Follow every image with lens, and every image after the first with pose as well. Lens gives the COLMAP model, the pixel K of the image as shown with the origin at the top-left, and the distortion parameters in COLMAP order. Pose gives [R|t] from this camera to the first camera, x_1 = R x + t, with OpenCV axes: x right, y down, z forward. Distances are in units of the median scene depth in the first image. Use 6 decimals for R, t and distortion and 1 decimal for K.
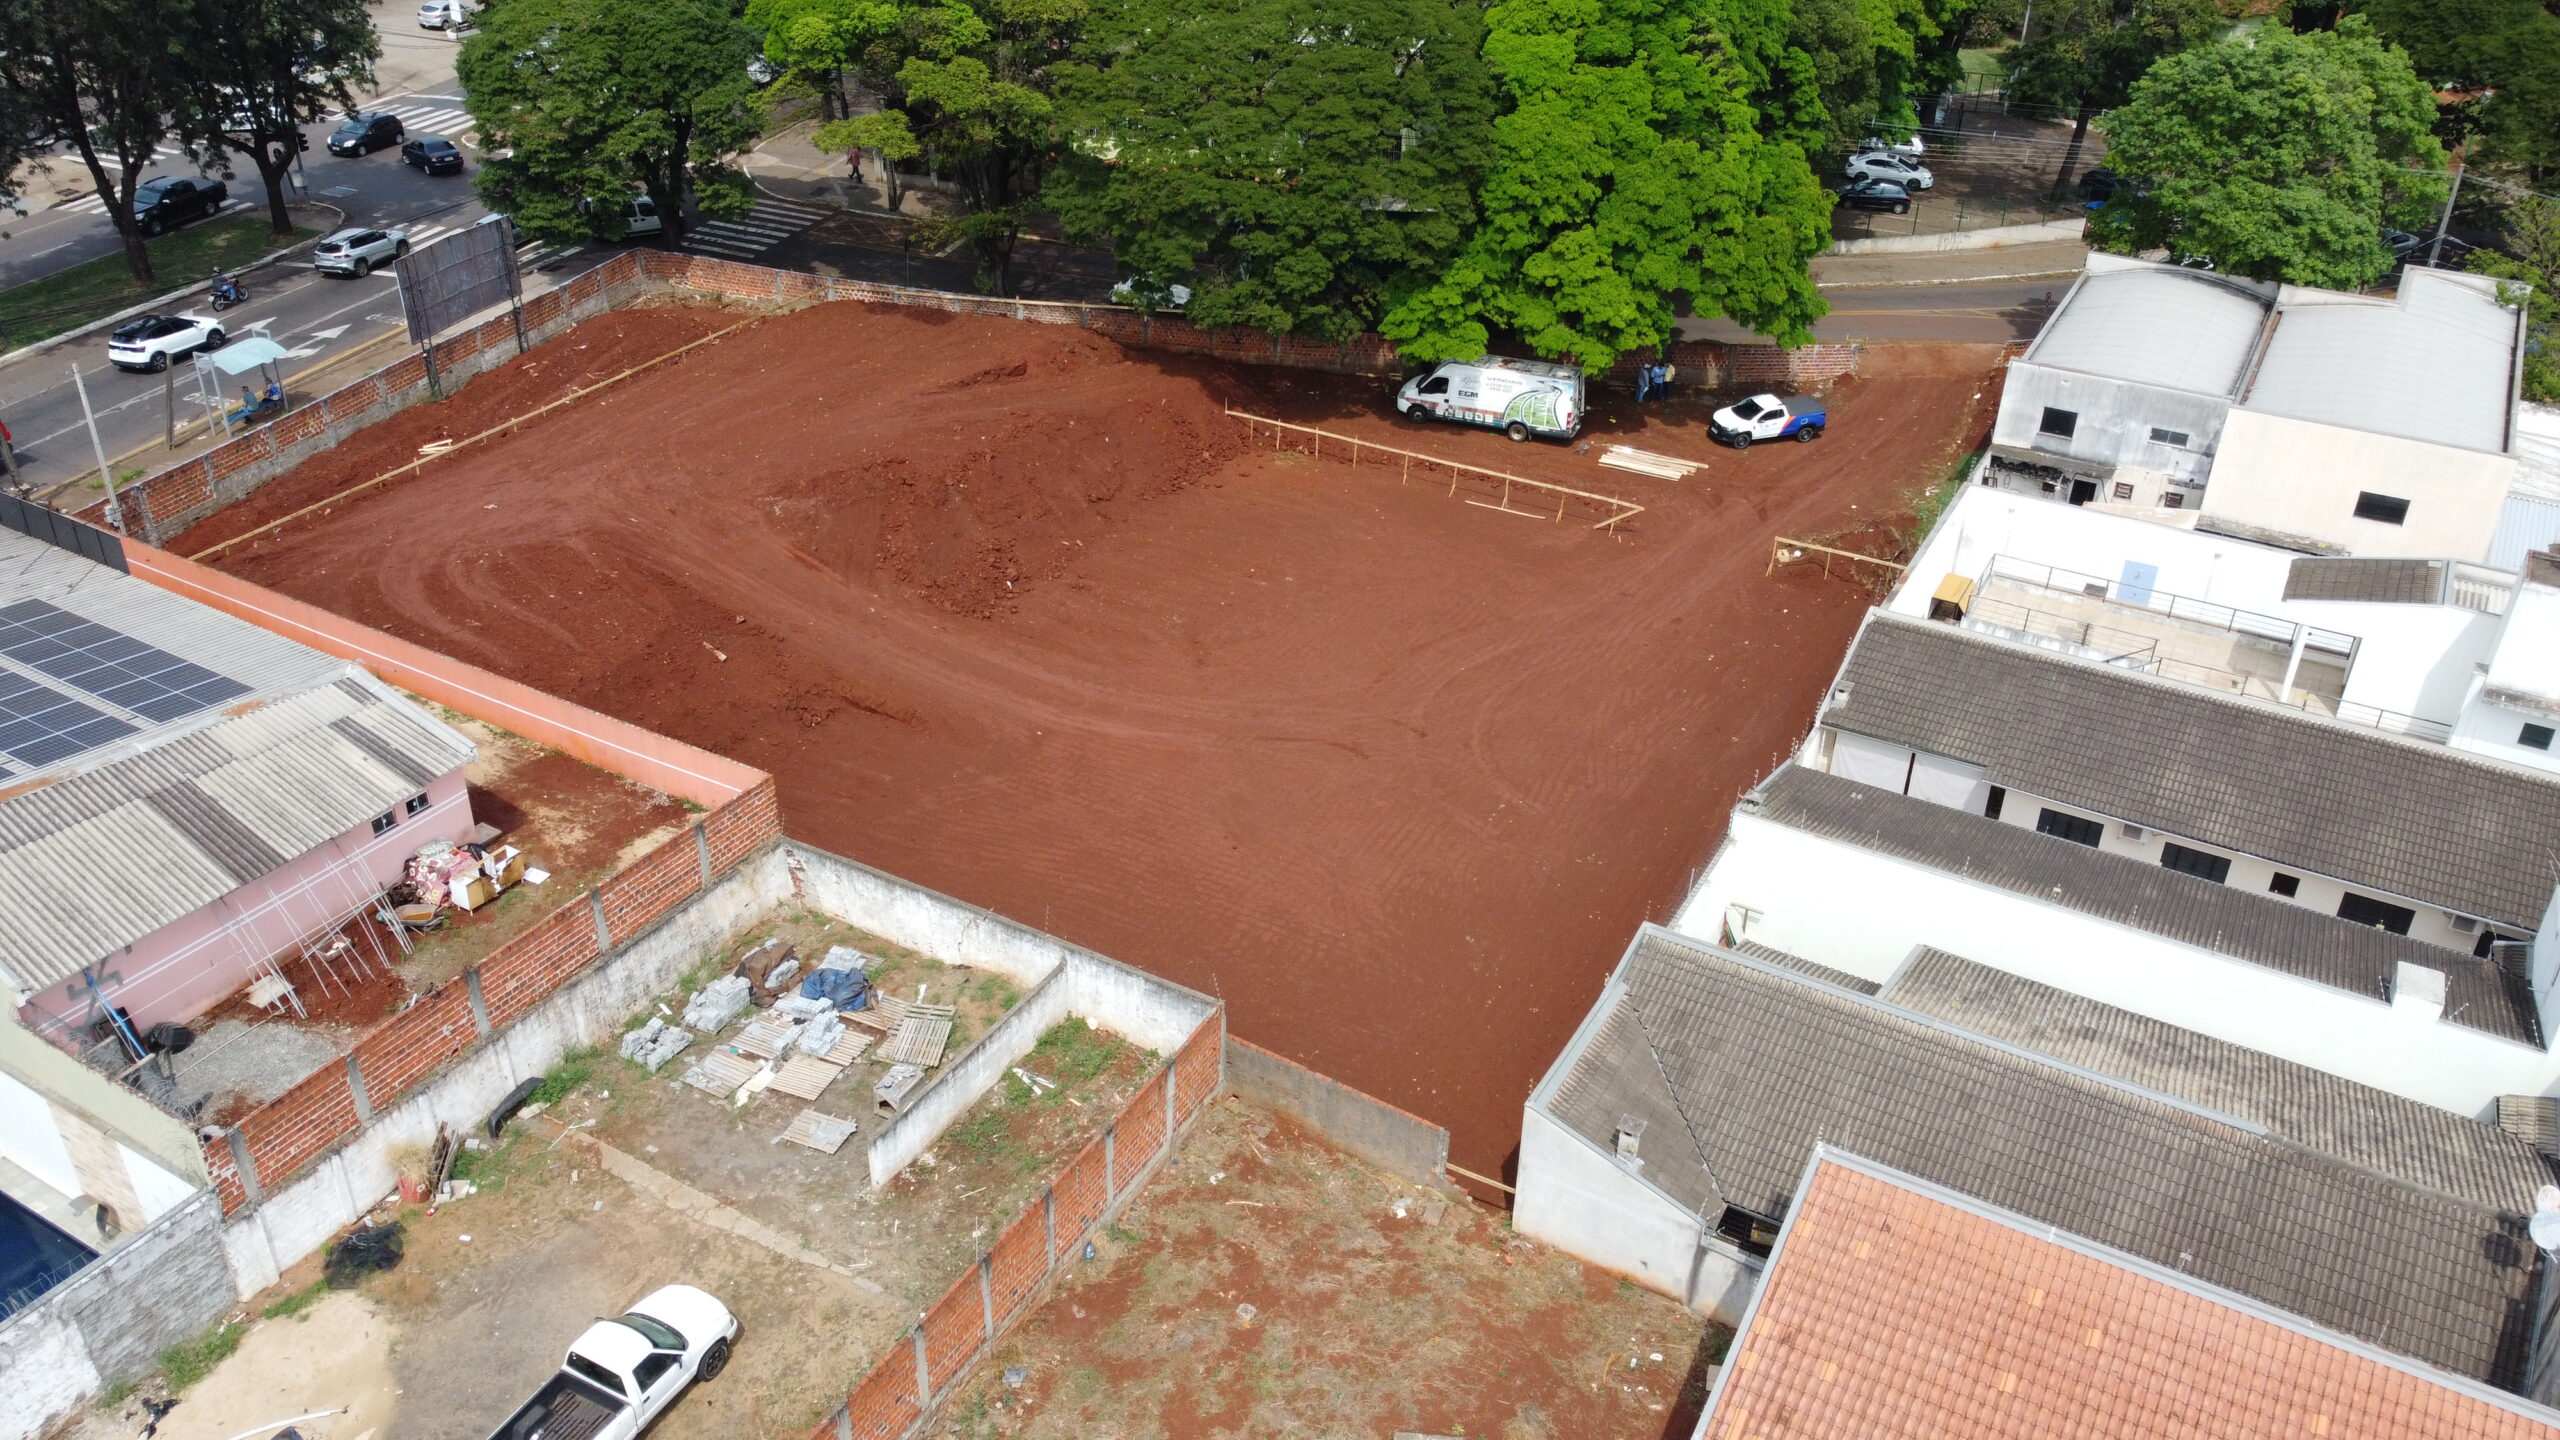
lens RADIAL K [[1943.0, 0, 1280.0], [0, 1943.0, 720.0], [0, 0, 1]] dist [0.002069, -0.007734]
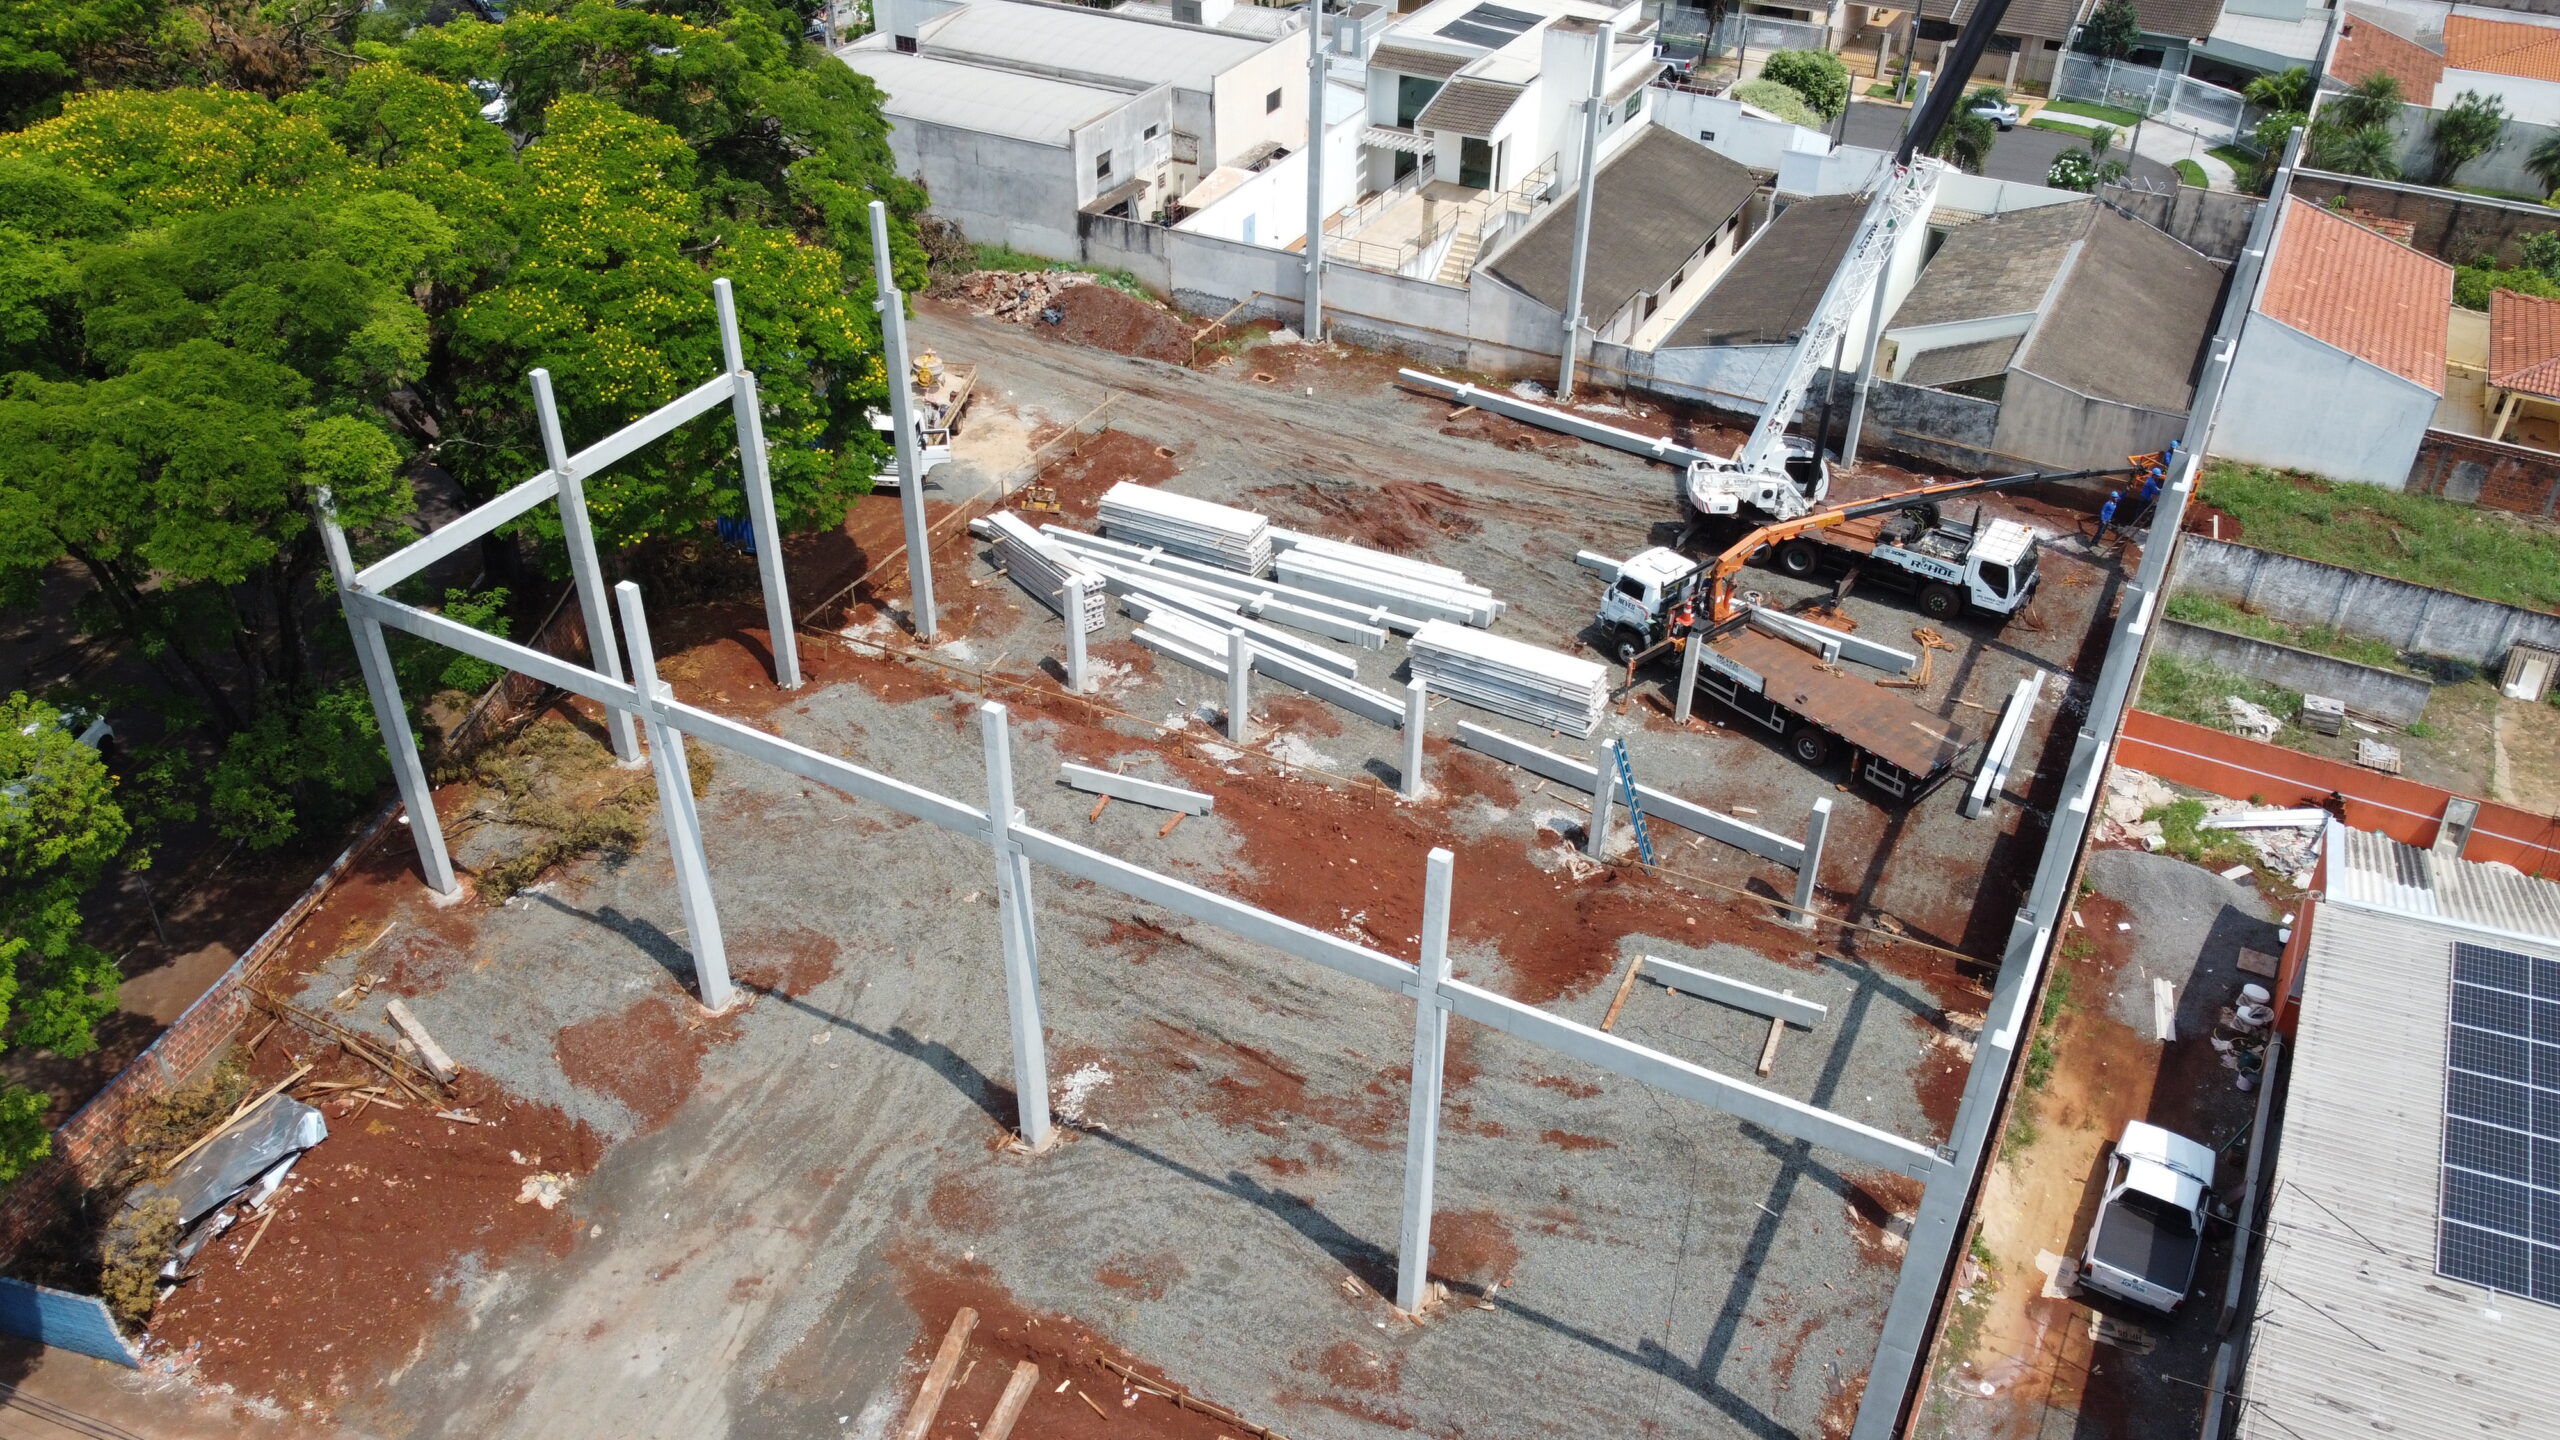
lens RADIAL K [[1948.0, 0, 1280.0], [0, 1948.0, 720.0], [0, 0, 1]] dist [-0.005742, 0.002576]
pose [[-0.032821, -0.582068, 0.812477, -0.841822], [0.503810, 0.692444, 0.516427, -0.550371], [-0.863191, 0.426284, 0.270525, 0.889336]]
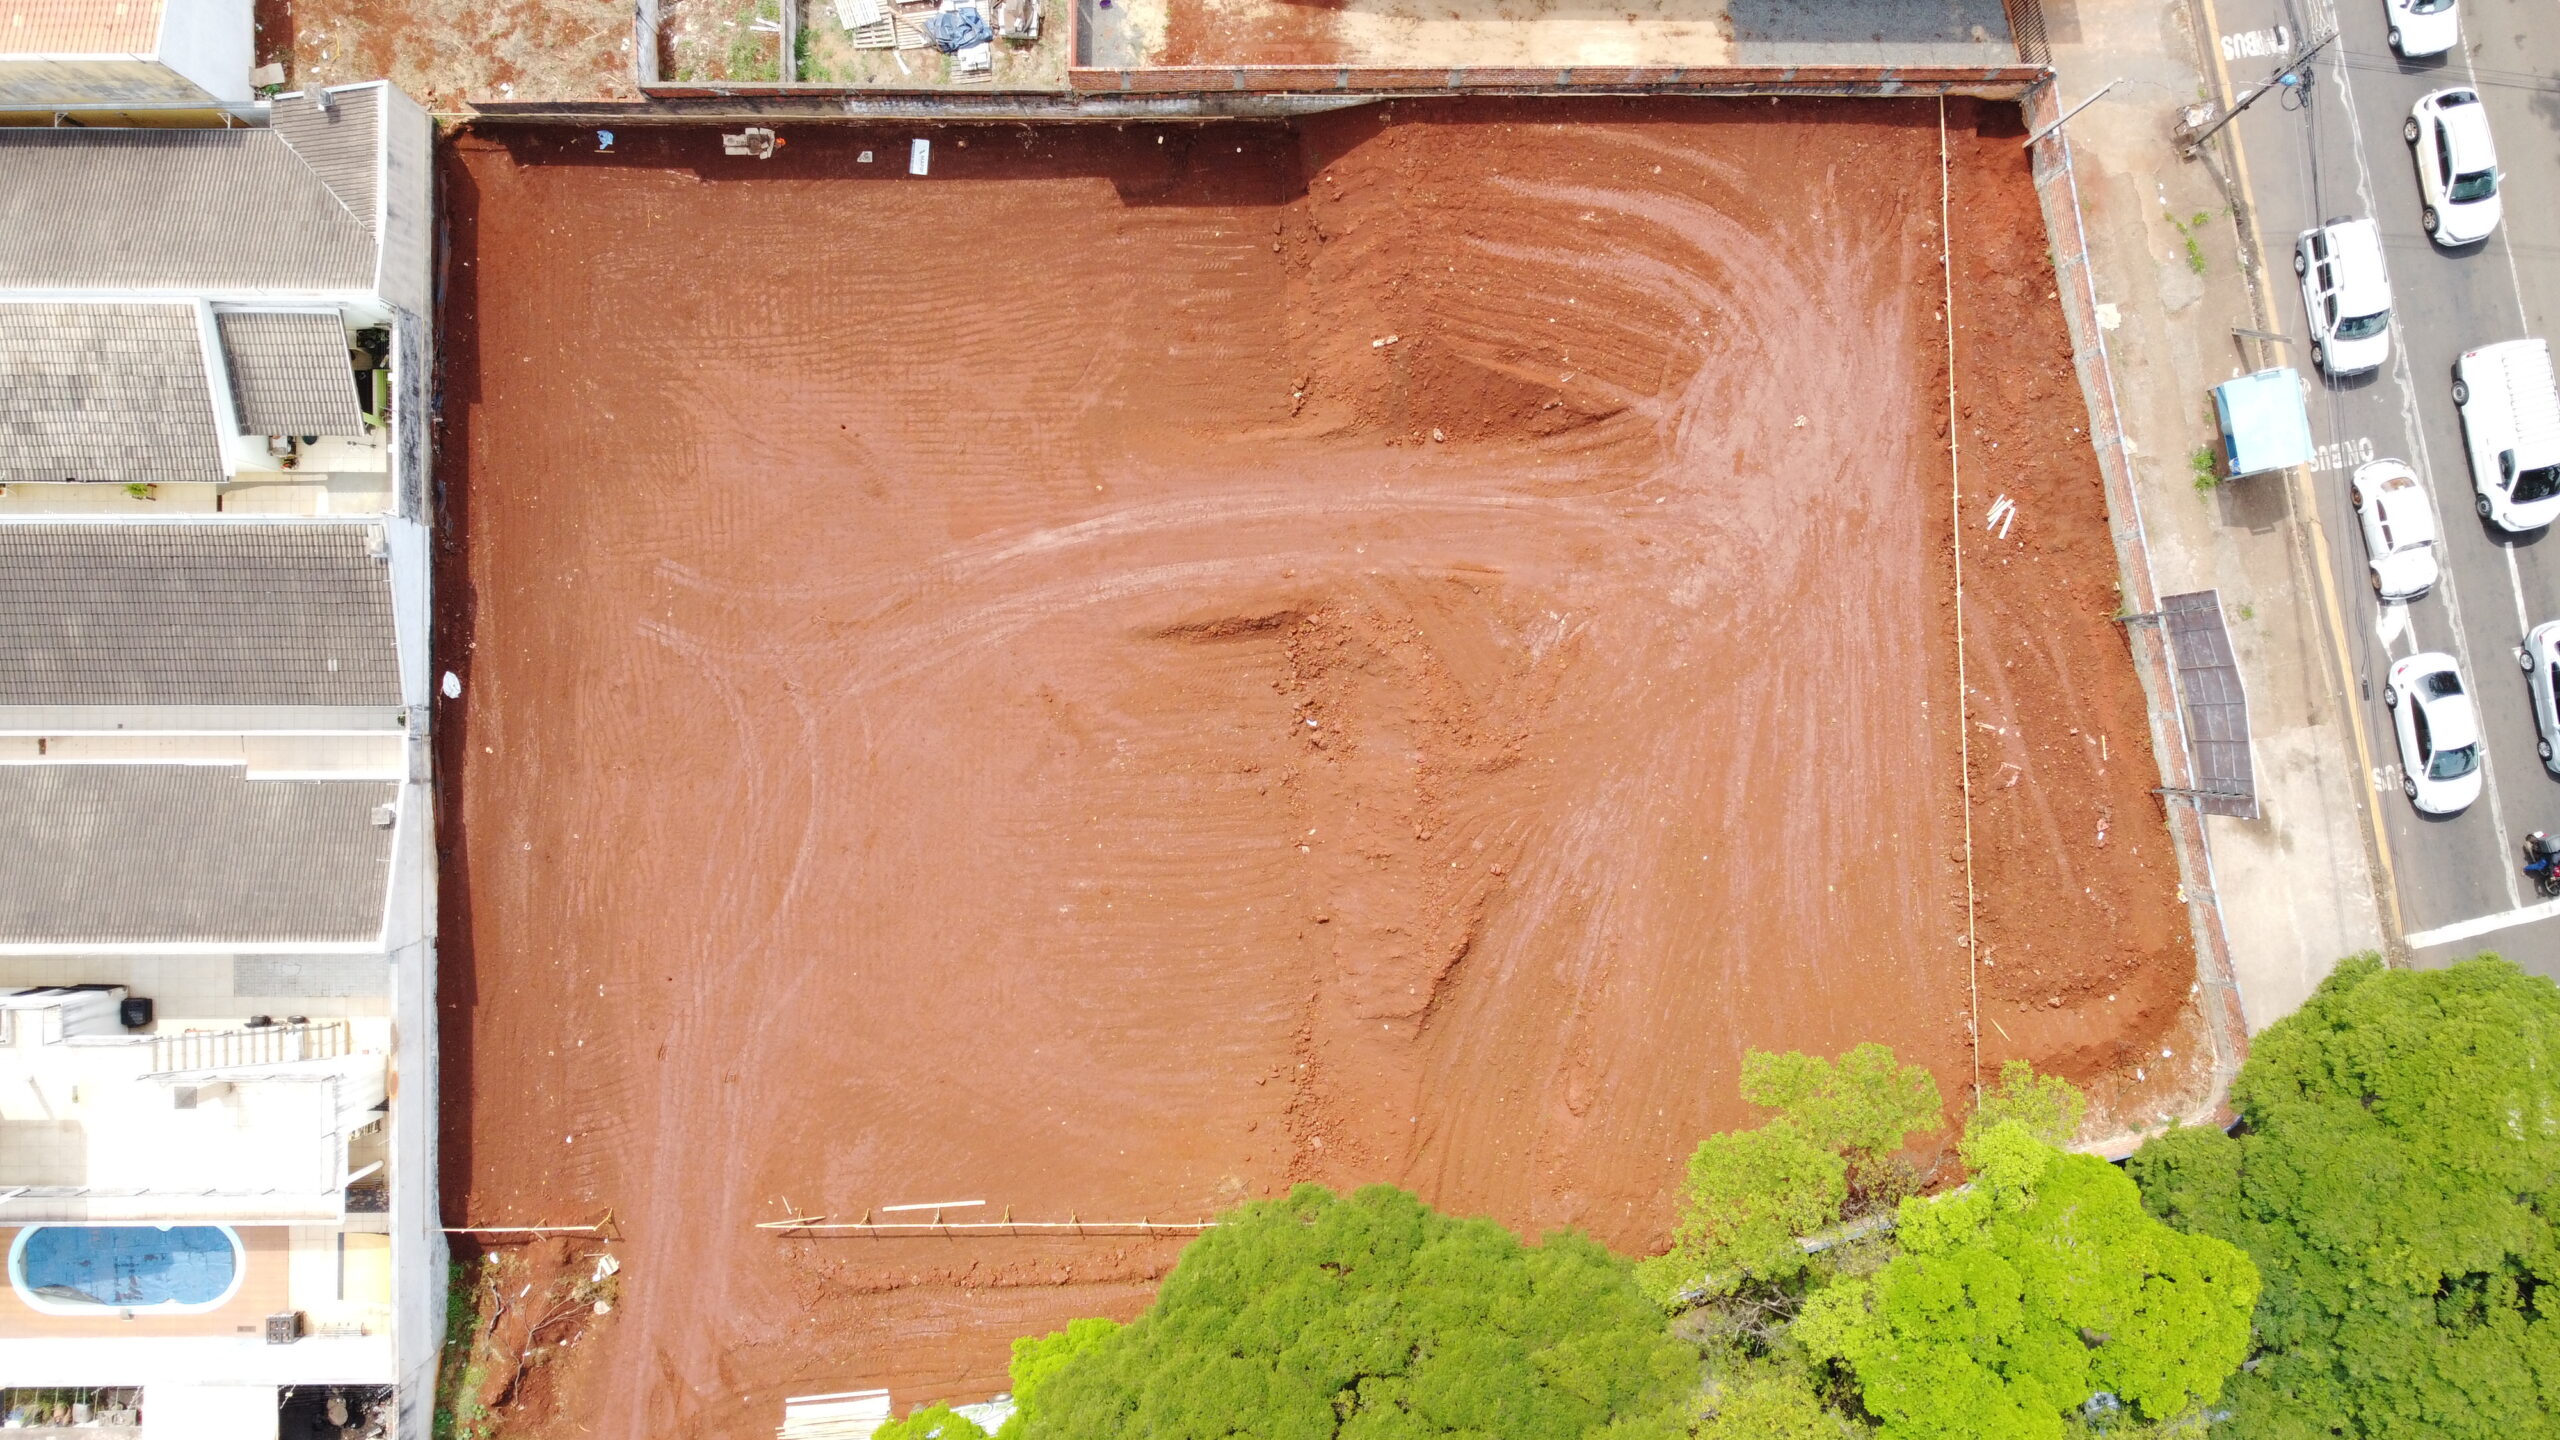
lens RADIAL K [[1871.5, 0, 1279.0], [0, 1871.5, 709.7], [0, 0, 1]] dist [-0.005172, -0.013468]
pose [[-0.865620, 0.499612, -0.033009, -0.114092], [-0.278982, -0.426515, 0.860380, -0.926850], [0.415778, 0.753971, 0.508583, 0.619416]]
